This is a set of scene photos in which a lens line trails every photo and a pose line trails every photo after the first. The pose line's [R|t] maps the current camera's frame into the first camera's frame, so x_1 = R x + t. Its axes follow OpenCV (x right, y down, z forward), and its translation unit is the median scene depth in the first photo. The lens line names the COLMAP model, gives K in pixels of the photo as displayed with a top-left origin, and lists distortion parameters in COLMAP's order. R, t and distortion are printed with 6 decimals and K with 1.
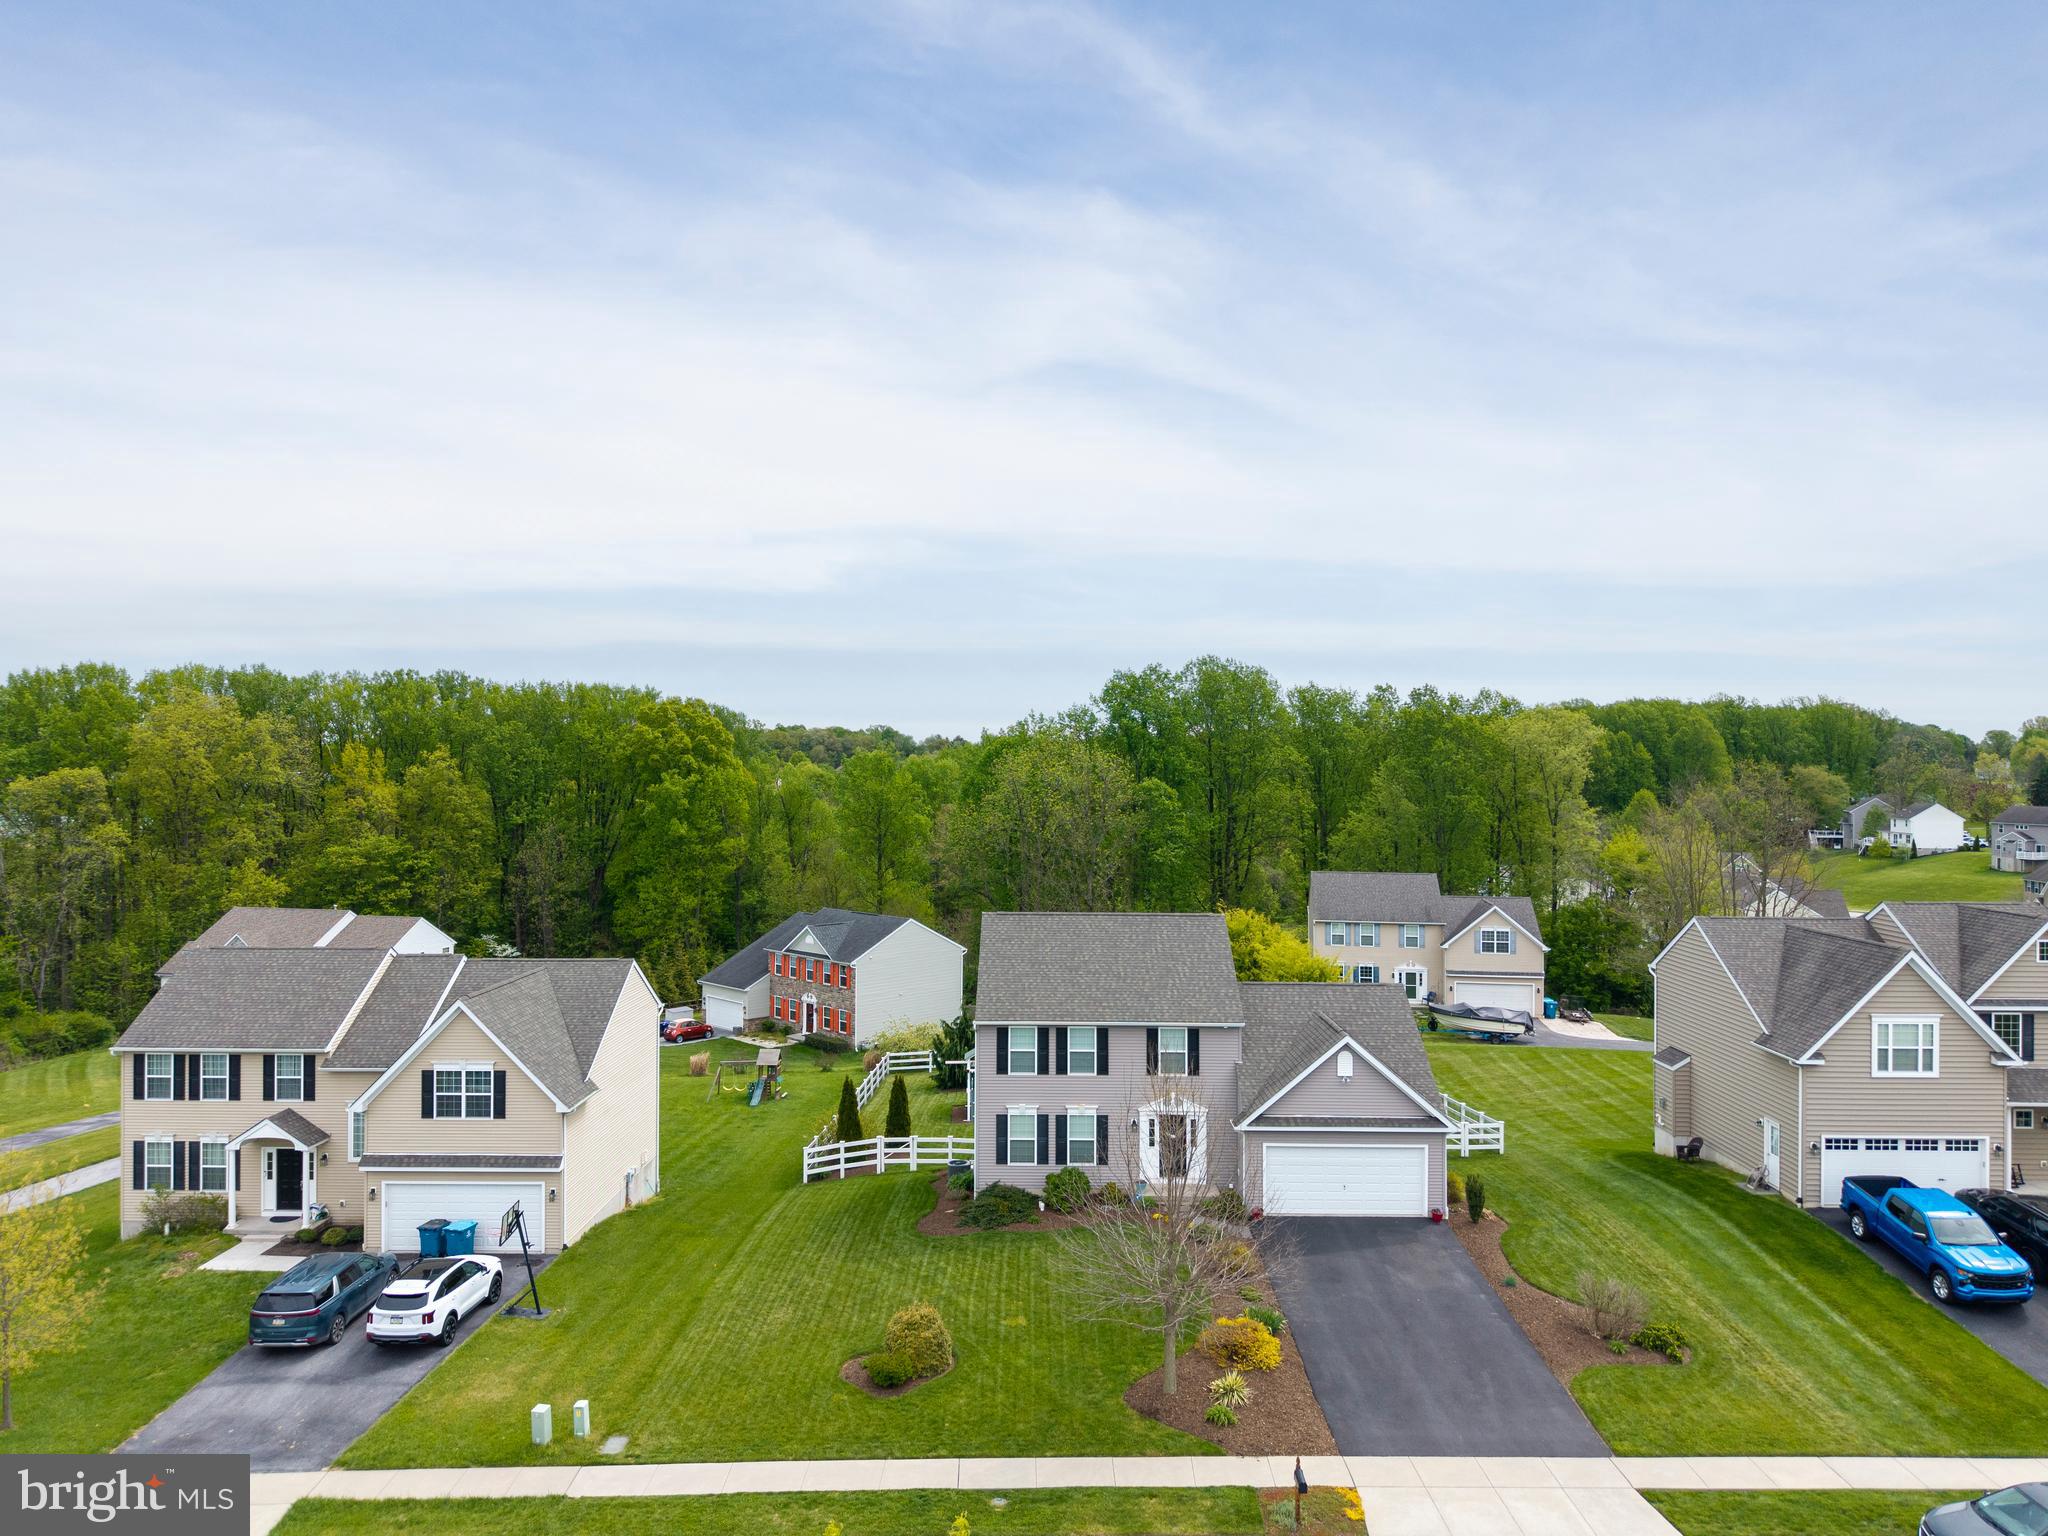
lens RADIAL K [[1369.3, 0, 1024.0], [0, 1369.3, 768.0], [0, 0, 1]] dist [0.038621, -0.050385]
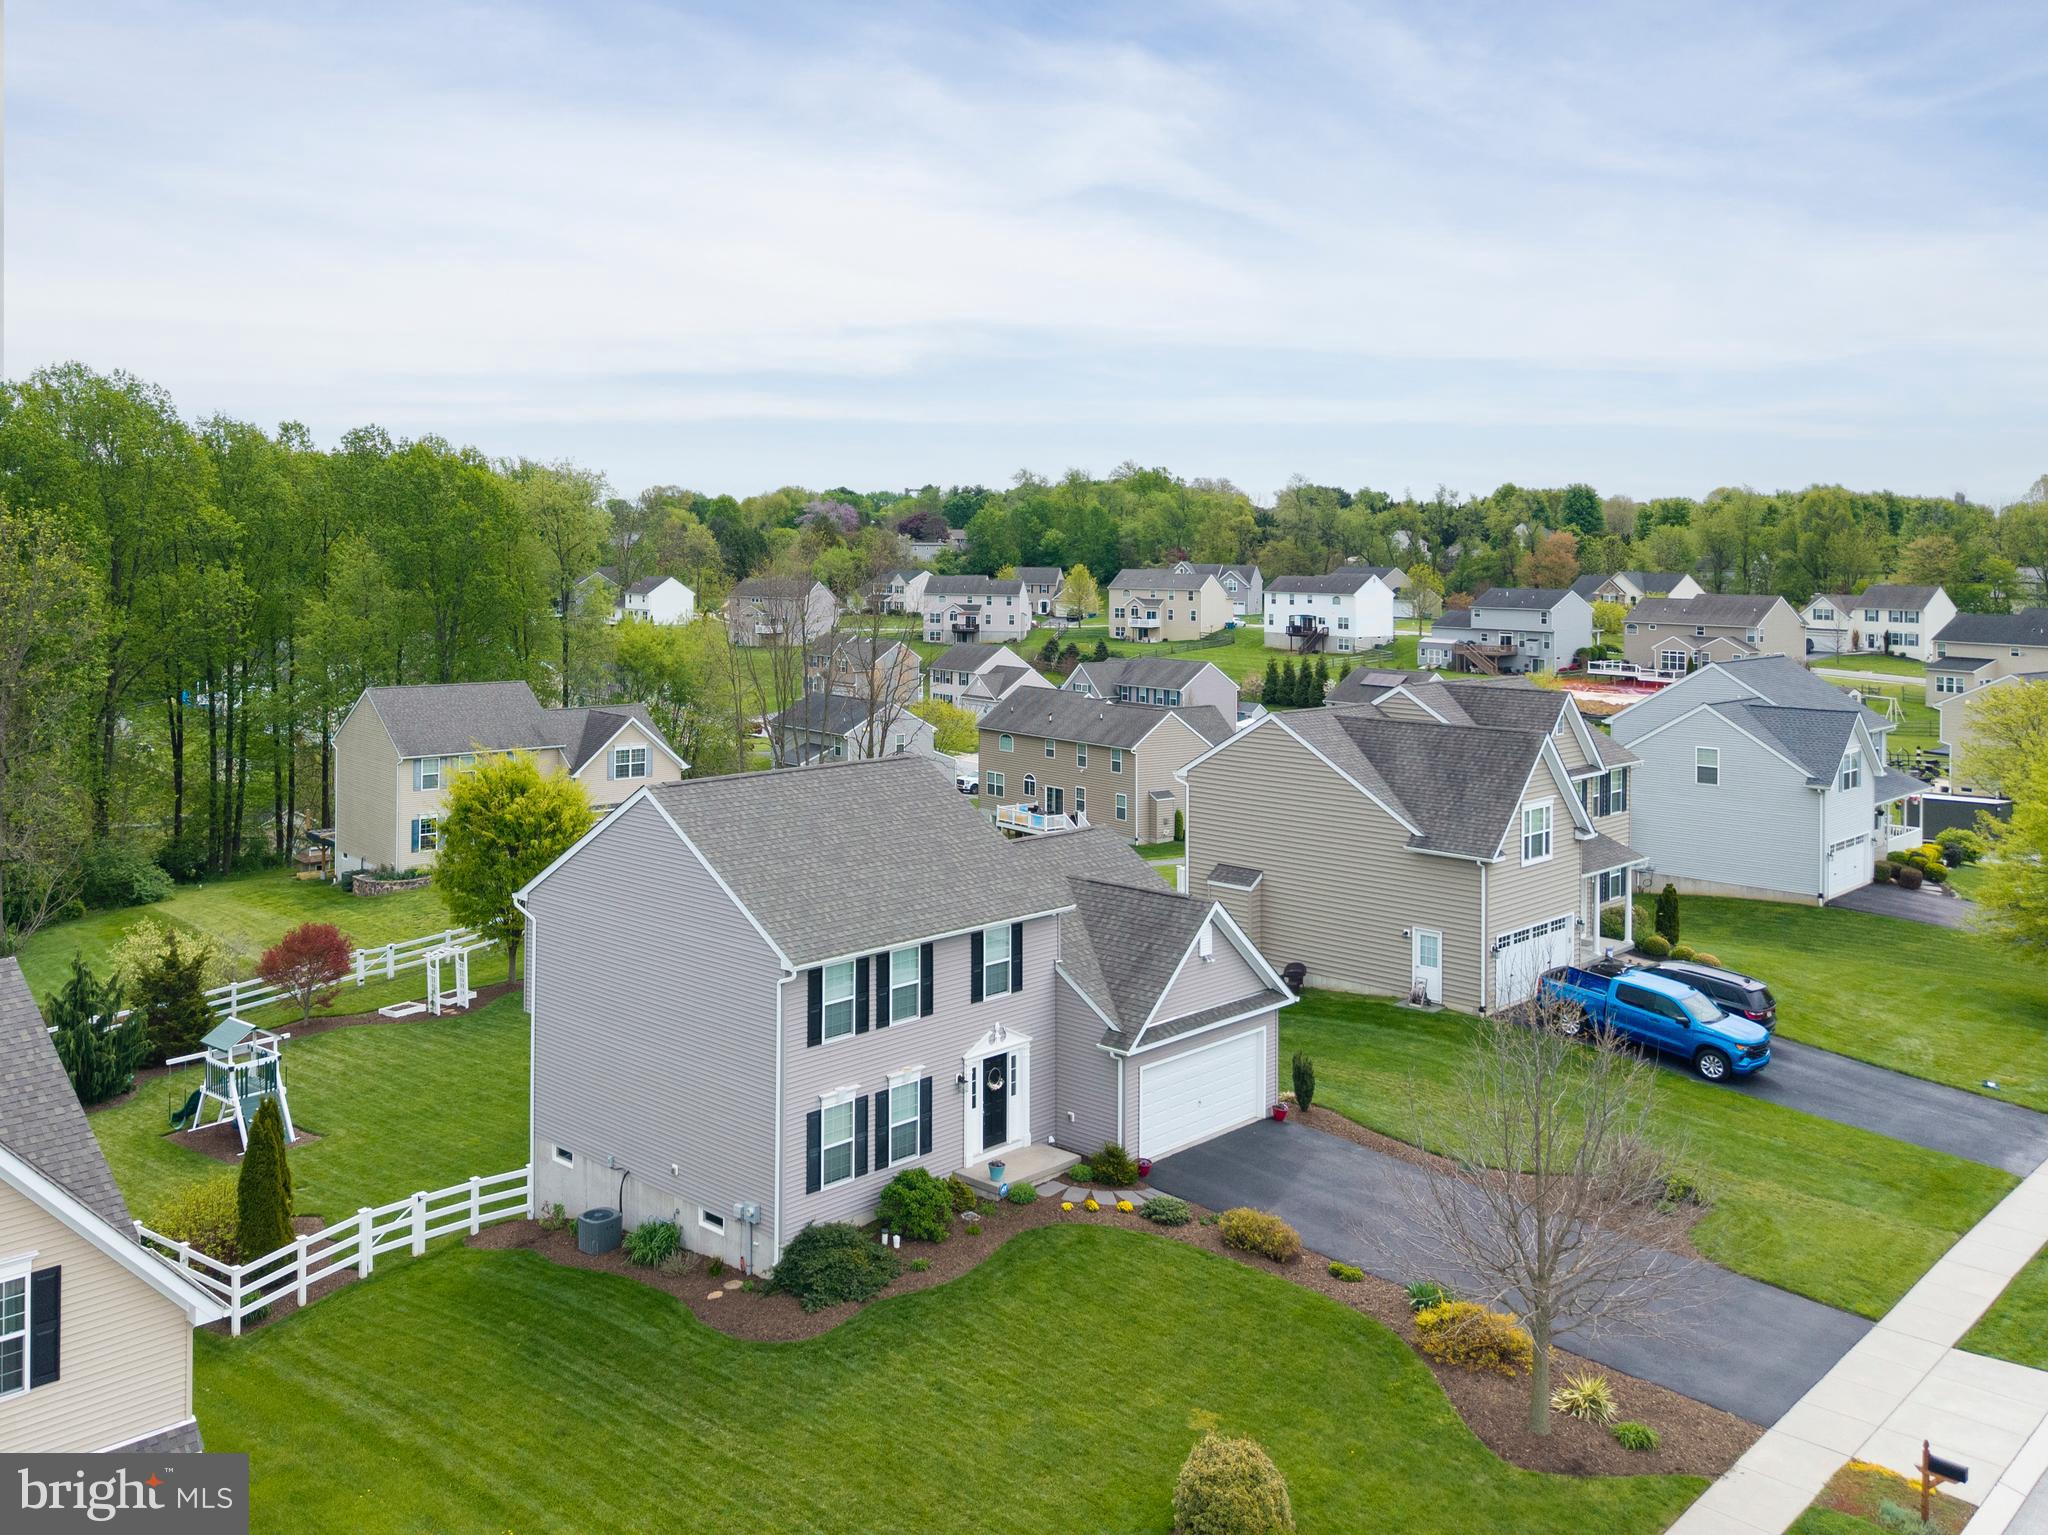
lens RADIAL K [[1750.2, 0, 802.0], [0, 1750.2, 527.8], [0, 0, 1]] dist [0.055363, -0.097950]
pose [[0.721222, 0.004688, 0.692689, -0.568013], [-0.000905, 0.999983, -0.005825, -0.004647], [-0.692704, 0.003574, 0.721213, 0.434465]]
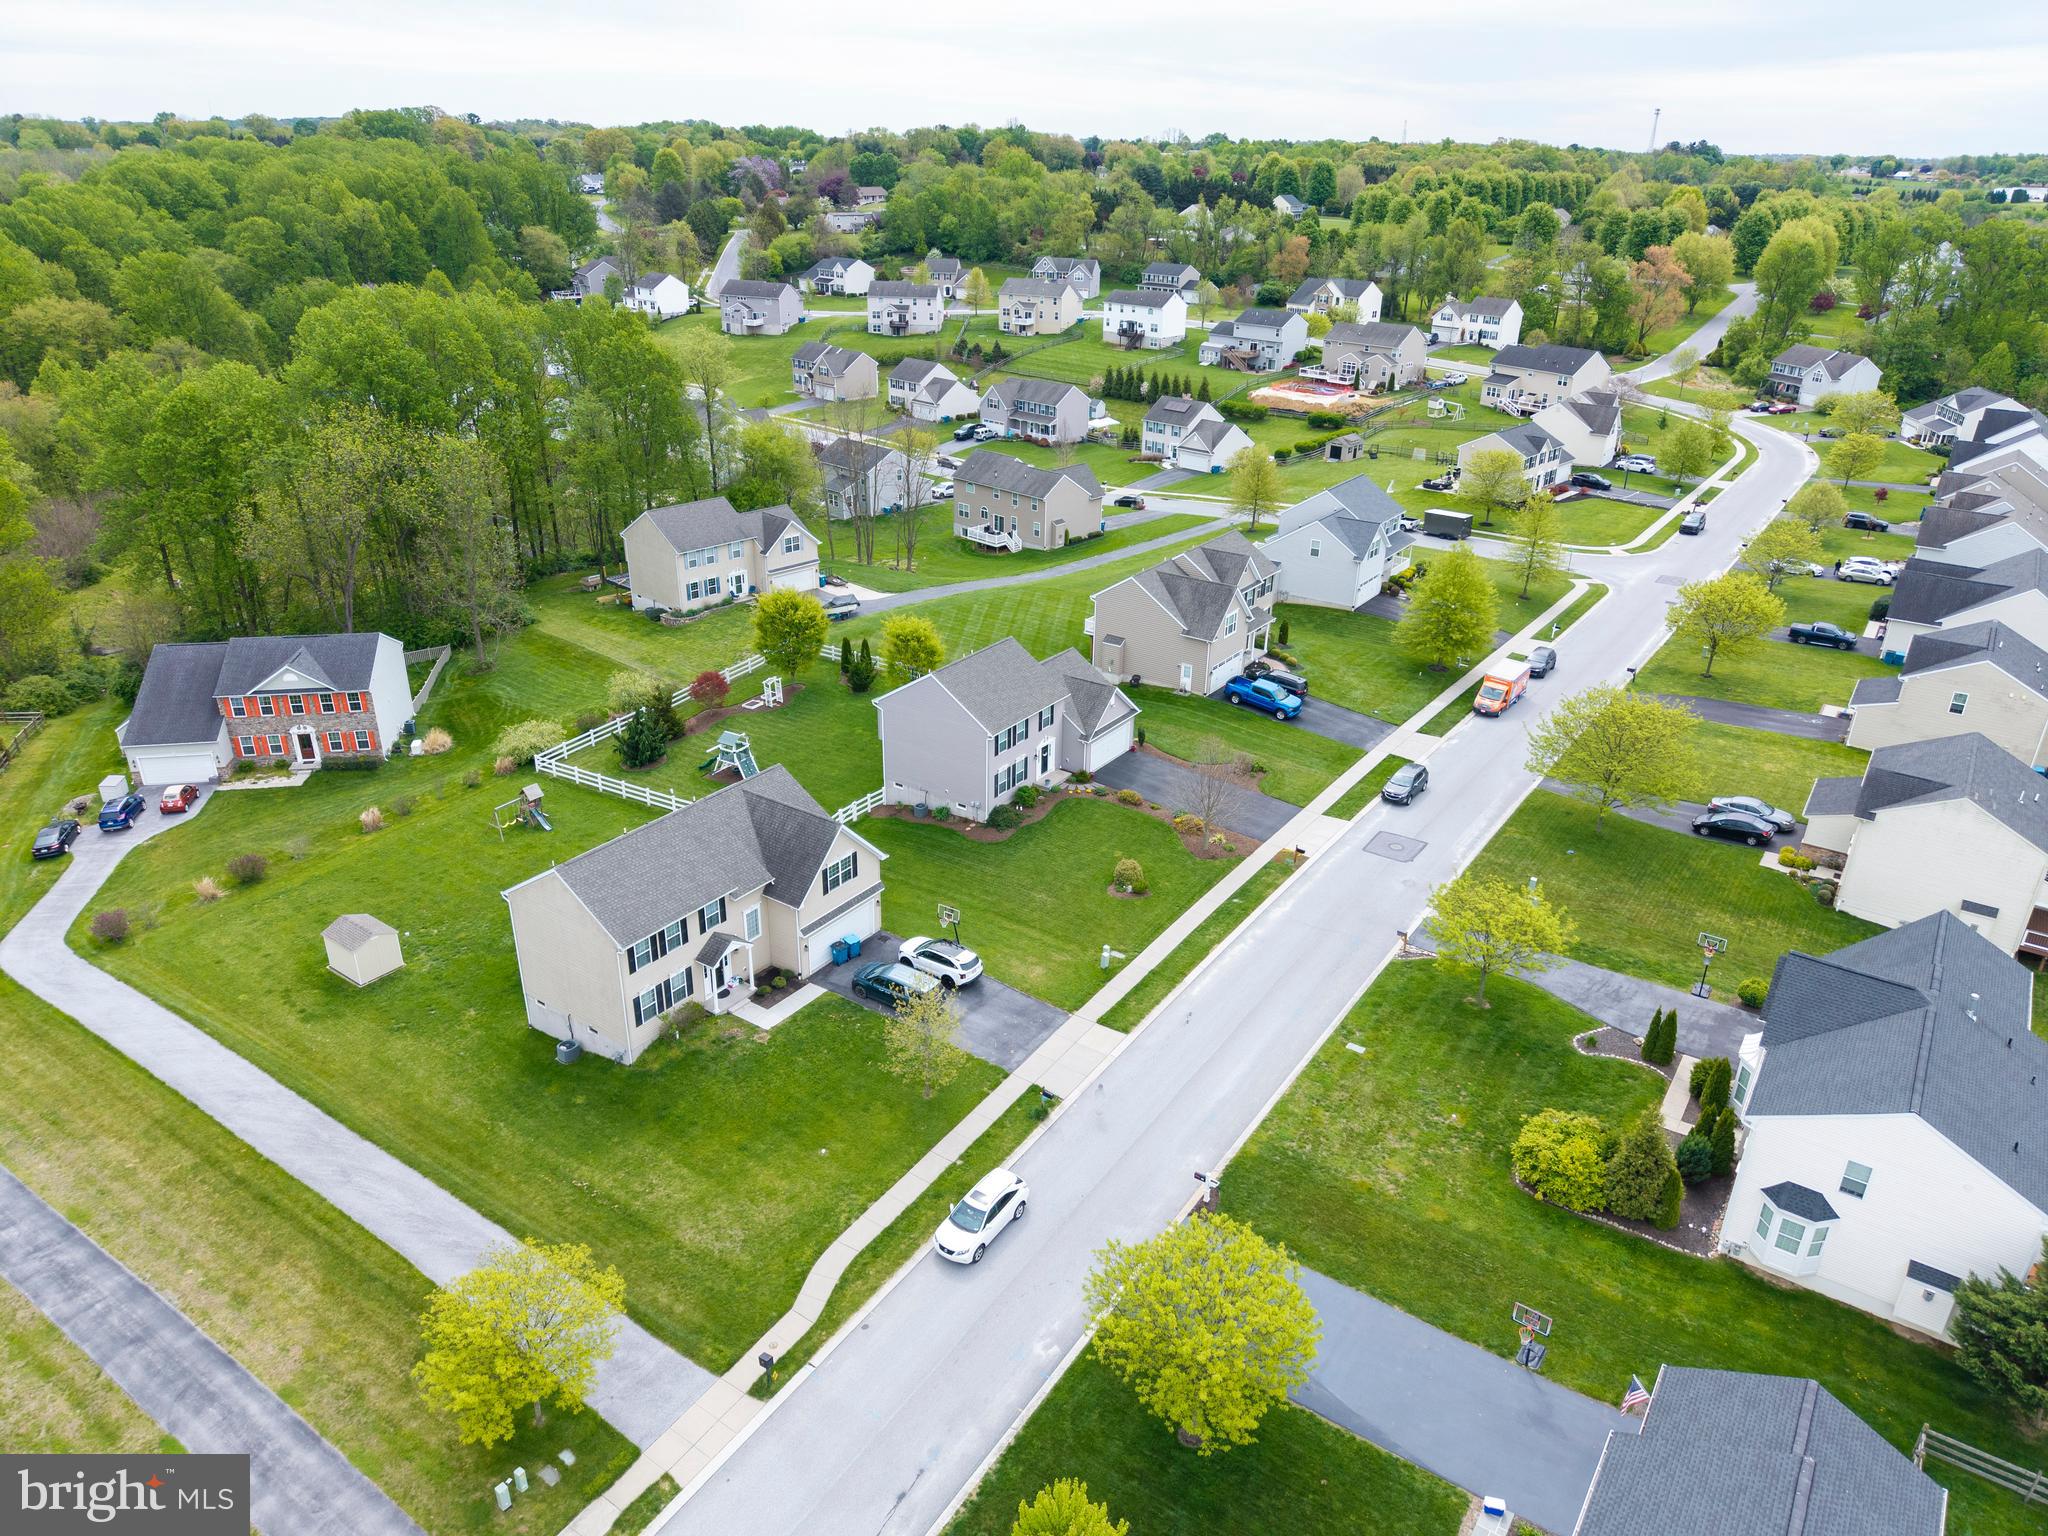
lens RADIAL K [[1369.3, 0, 1024.0], [0, 1369.3, 768.0], [0, 0, 1]] dist [0.038621, -0.050385]
pose [[0.557615, -0.343559, 0.755667, -1.453460], [-0.013873, 0.906349, 0.422302, -0.573030], [-0.829984, -0.245965, 0.500628, 0.002116]]
